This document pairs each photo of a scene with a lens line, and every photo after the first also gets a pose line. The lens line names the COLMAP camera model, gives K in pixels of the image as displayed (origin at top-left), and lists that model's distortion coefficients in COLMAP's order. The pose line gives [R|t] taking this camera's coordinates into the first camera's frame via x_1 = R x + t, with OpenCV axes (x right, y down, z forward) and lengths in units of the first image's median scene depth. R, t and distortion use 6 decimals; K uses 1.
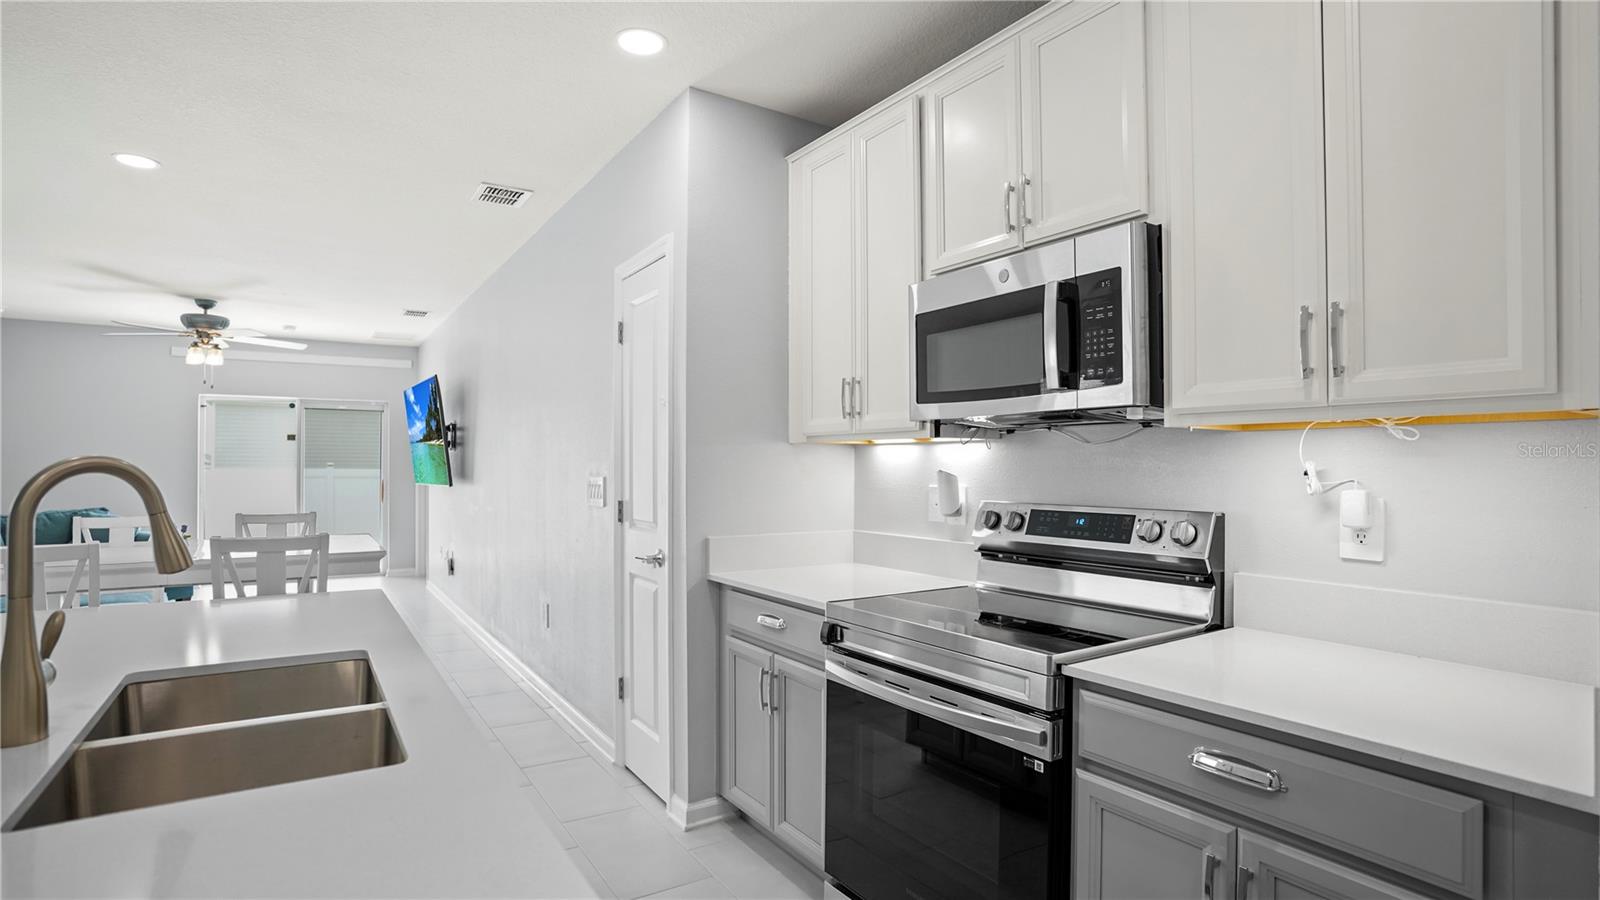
lens RADIAL K [[785.2, 0, 801.4], [0, 785.2, 458.1], [0, 0, 1]] dist [-0.057385, 0.031794]
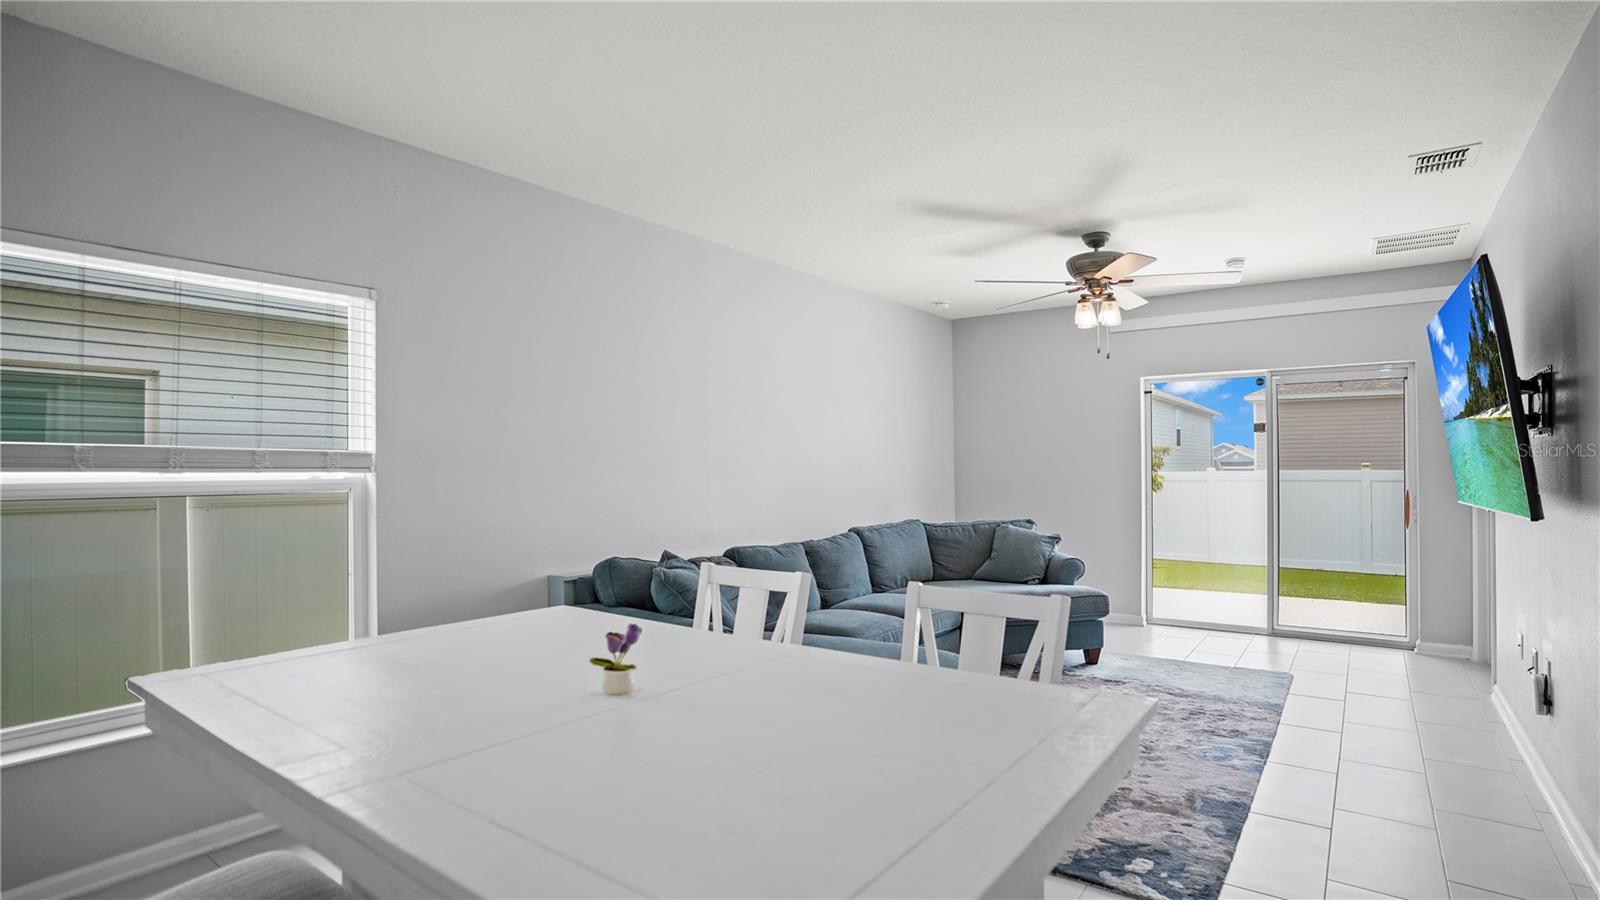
lens RADIAL K [[785.2, 0, 801.4], [0, 785.2, 458.1], [0, 0, 1]] dist [-0.057385, 0.031794]
pose [[0.353851, -0.015970, -0.935165, -0.190853], [0.015951, 0.999812, -0.011038, 0.002944], [0.935166, -0.011010, 0.354039, 0.449425]]
